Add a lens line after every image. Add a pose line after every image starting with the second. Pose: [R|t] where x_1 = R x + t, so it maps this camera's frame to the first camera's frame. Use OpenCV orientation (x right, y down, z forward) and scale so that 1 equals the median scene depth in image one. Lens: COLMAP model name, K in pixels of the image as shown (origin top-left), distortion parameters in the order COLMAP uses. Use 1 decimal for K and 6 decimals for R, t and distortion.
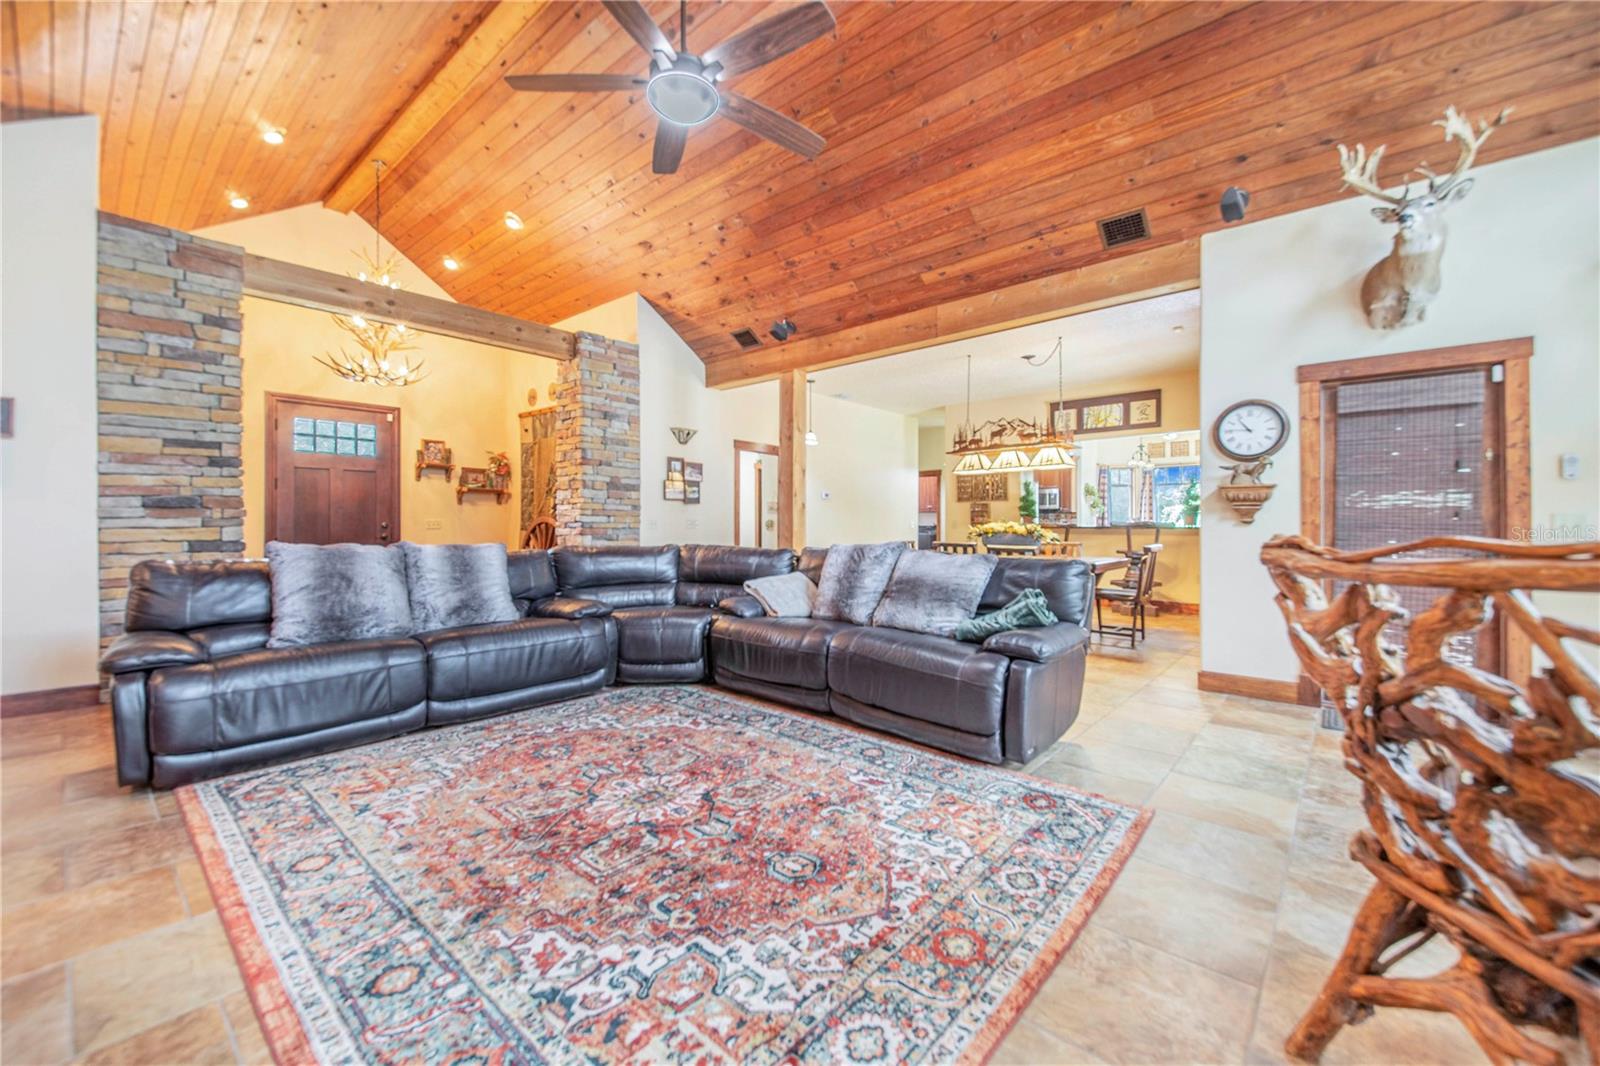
lens RADIAL K [[625.0, 0, 739.6], [0, 625.0, 530.3], [0, 0, 1]] dist [-0.000589, -0.000613]
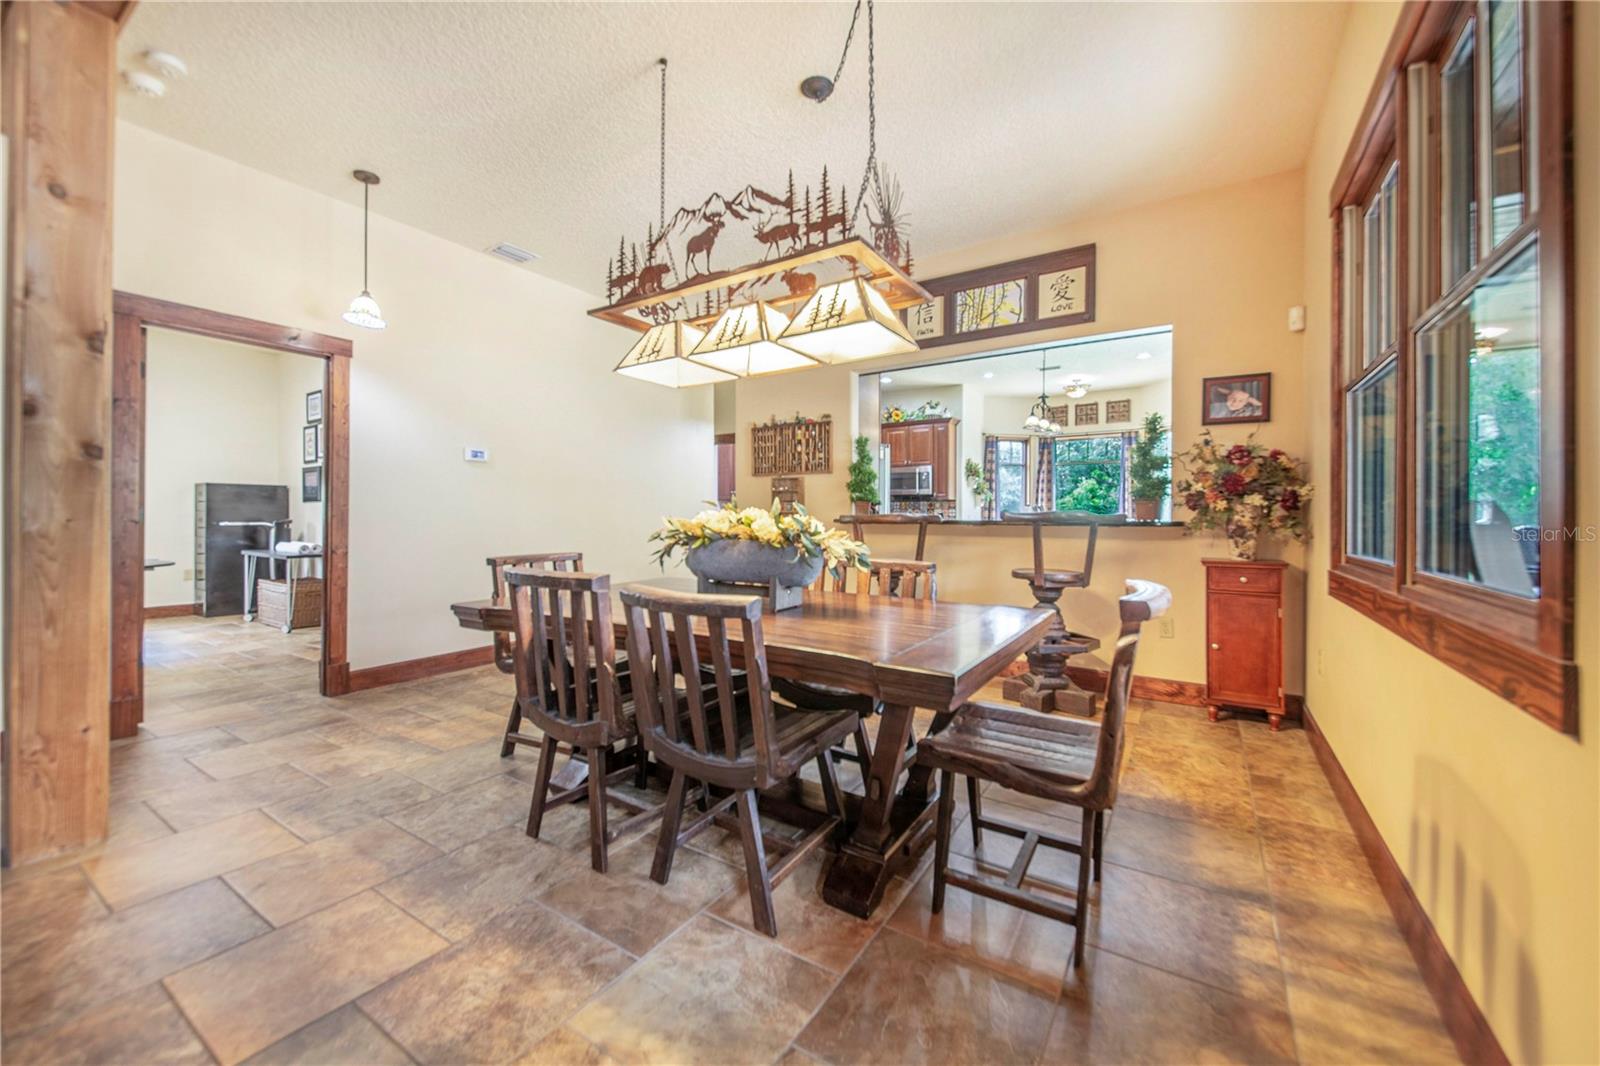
lens RADIAL K [[625.0, 0, 796.7], [0, 625.0, 519.7], [0, 0, 1]] dist [-0.000589, -0.000613]
pose [[0.974603, 0.003733, 0.223910, 0.316859], [-0.002610, 0.999982, -0.005313, -0.003996], [-0.223926, 0.004593, 0.974595, 0.542562]]
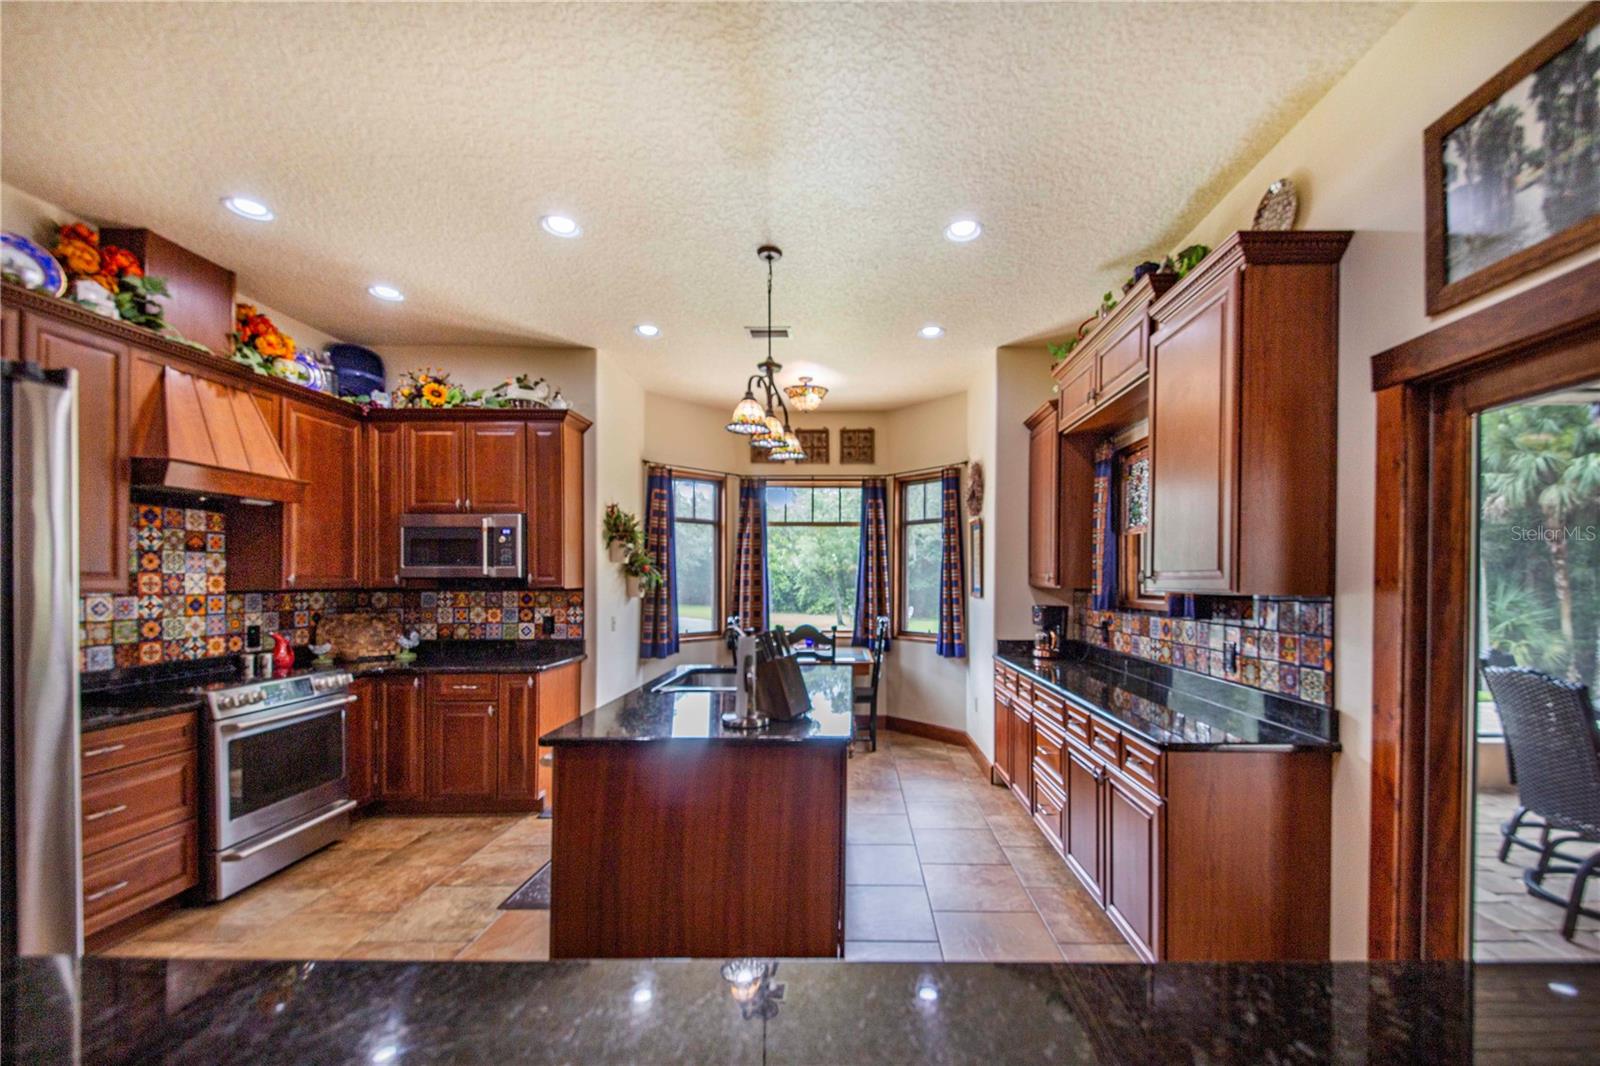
lens RADIAL K [[625.0, 0, 858.6], [0, 625.0, 586.7], [0, 0, 1]] dist [-0.000589, -0.000613]
pose [[0.689203, -0.006017, 0.724543, 0.596423], [0.004026, 0.999982, 0.004475, -0.045528], [-0.724557, -0.000167, 0.689215, 0.990288]]
